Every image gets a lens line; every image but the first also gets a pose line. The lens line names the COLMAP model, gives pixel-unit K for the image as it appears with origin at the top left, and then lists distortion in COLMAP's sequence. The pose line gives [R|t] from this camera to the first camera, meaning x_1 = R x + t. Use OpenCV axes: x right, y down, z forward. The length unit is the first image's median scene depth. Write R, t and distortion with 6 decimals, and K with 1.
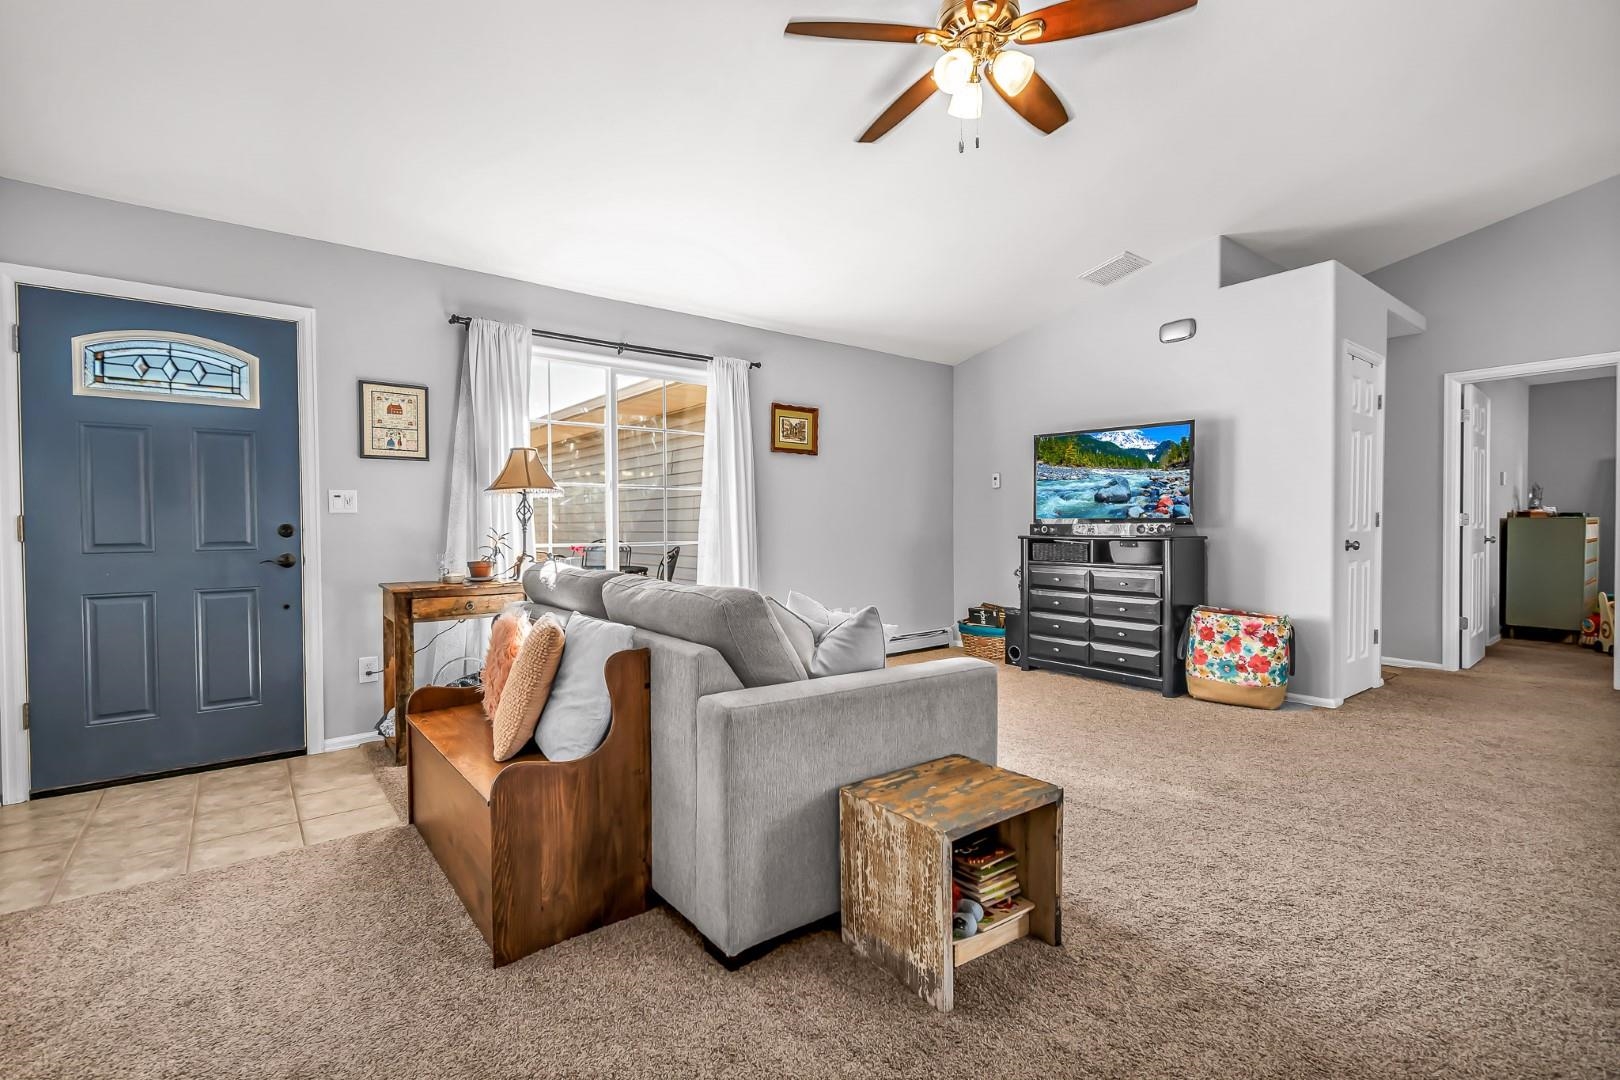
lens RADIAL K [[732.9, 0, 809.5], [0, 732.9, 531.9], [0, 0, 1]] dist [0.004952, -0.000332]
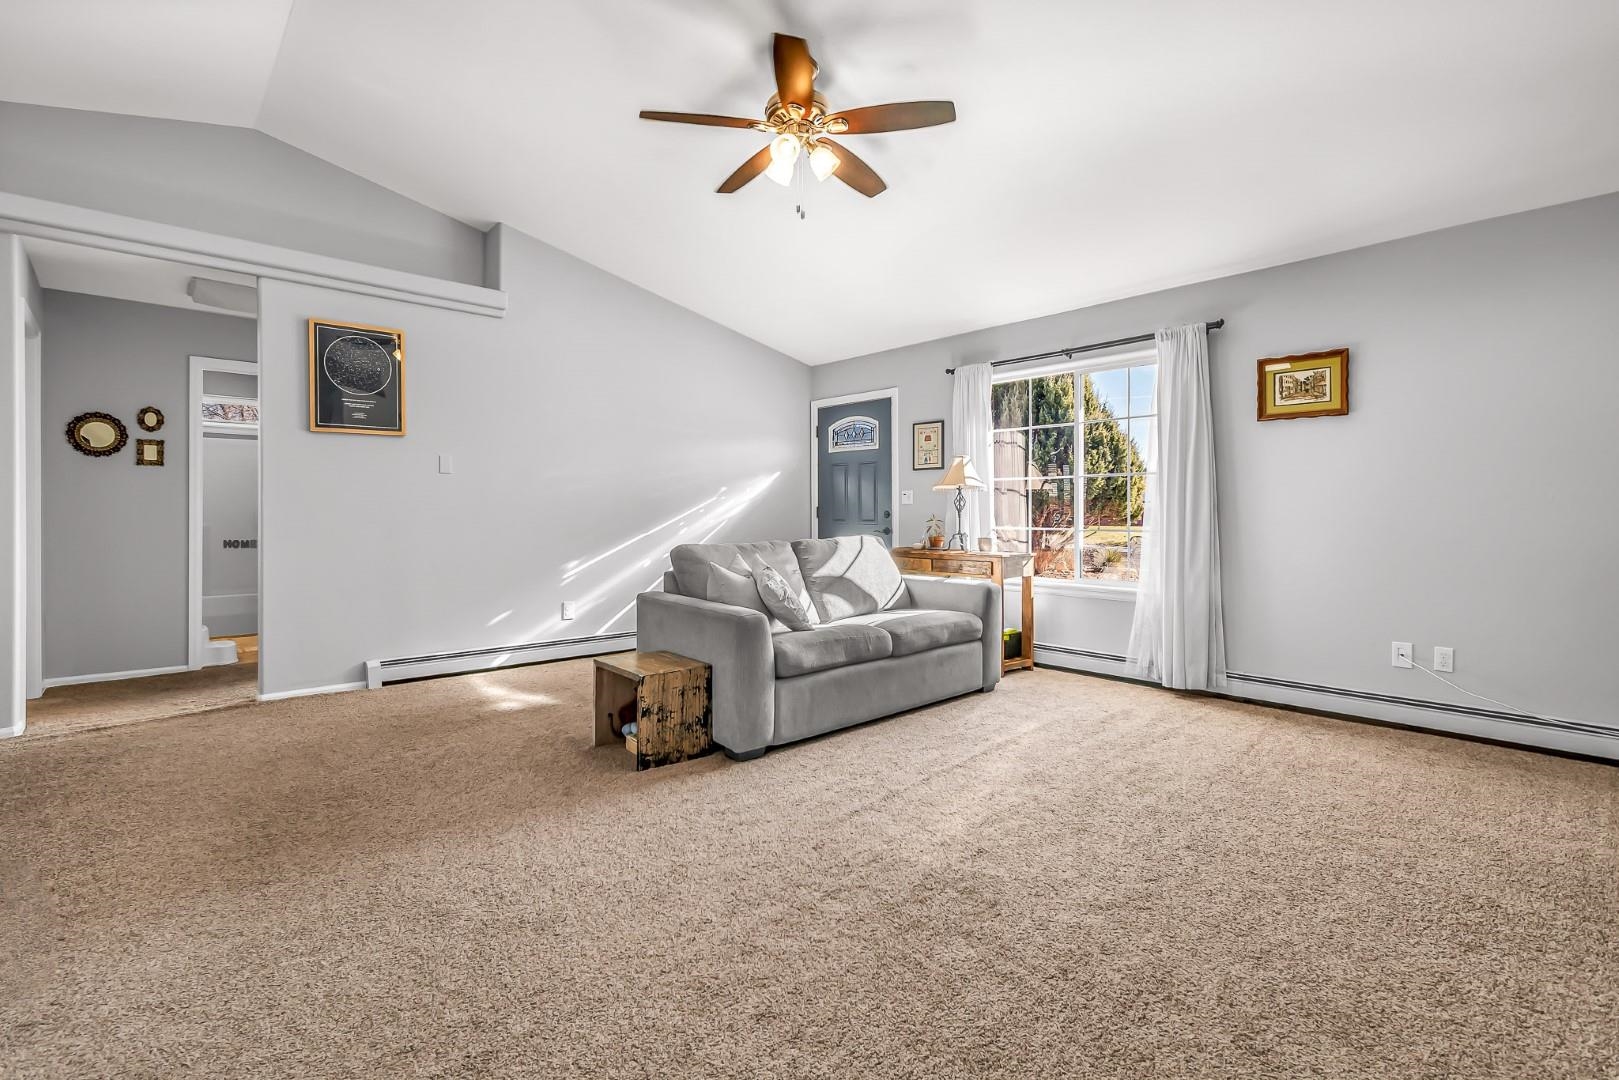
lens RADIAL K [[732.5, 0, 804.6], [0, 732.5, 525.1], [0, 0, 1]] dist [0.004952, -0.000332]
pose [[0.057413, 0.017593, -0.998195, 0.715796], [-0.019751, 0.999669, 0.016483, -0.000964], [0.998155, 0.018769, 0.057741, 0.467565]]
